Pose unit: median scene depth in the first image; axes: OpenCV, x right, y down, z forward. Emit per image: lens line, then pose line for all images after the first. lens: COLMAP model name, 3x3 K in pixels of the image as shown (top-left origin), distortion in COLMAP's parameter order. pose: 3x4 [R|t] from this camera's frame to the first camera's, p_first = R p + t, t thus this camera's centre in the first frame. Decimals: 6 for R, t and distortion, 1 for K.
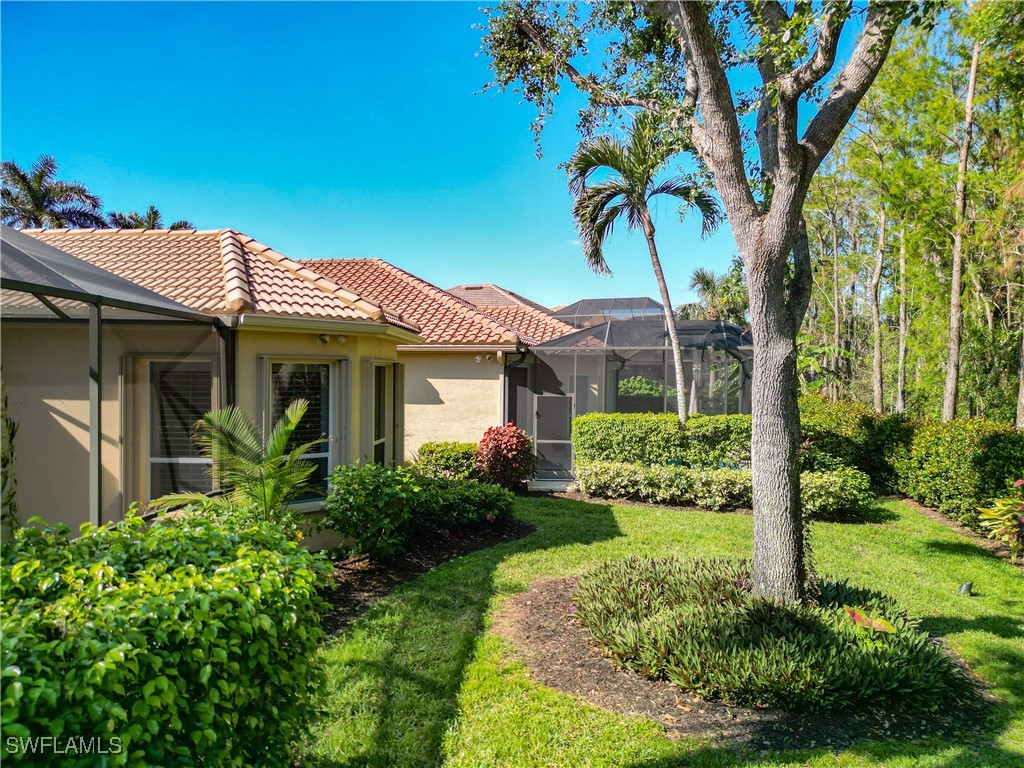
lens RADIAL K [[709.0, 0, 506.4], [0, 709.0, 383.8], [0, 0, 1]] dist [0.002117, -0.008320]
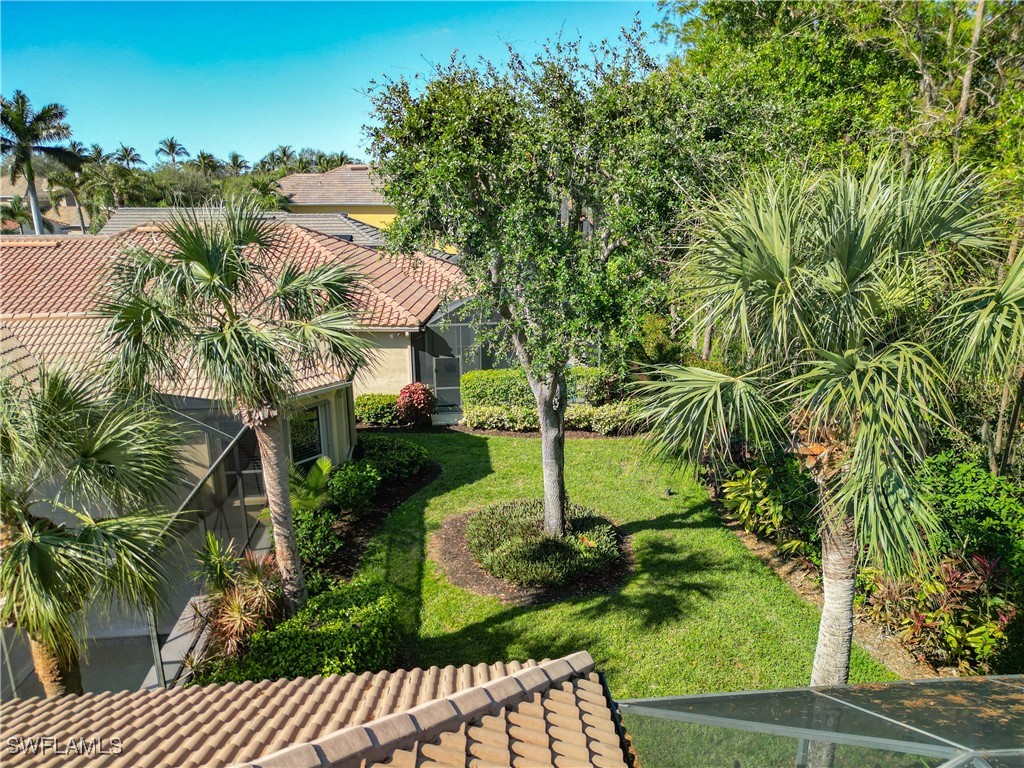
lens RADIAL K [[709.0, 0, 516.0], [0, 709.0, 382.2], [0, 0, 1]] dist [0.002117, -0.008320]
pose [[0.984672, -0.065268, 0.161745, -0.035159], [0.020387, 0.964058, 0.264909, -0.357007], [-0.173221, -0.257551, 0.950611, -0.472933]]
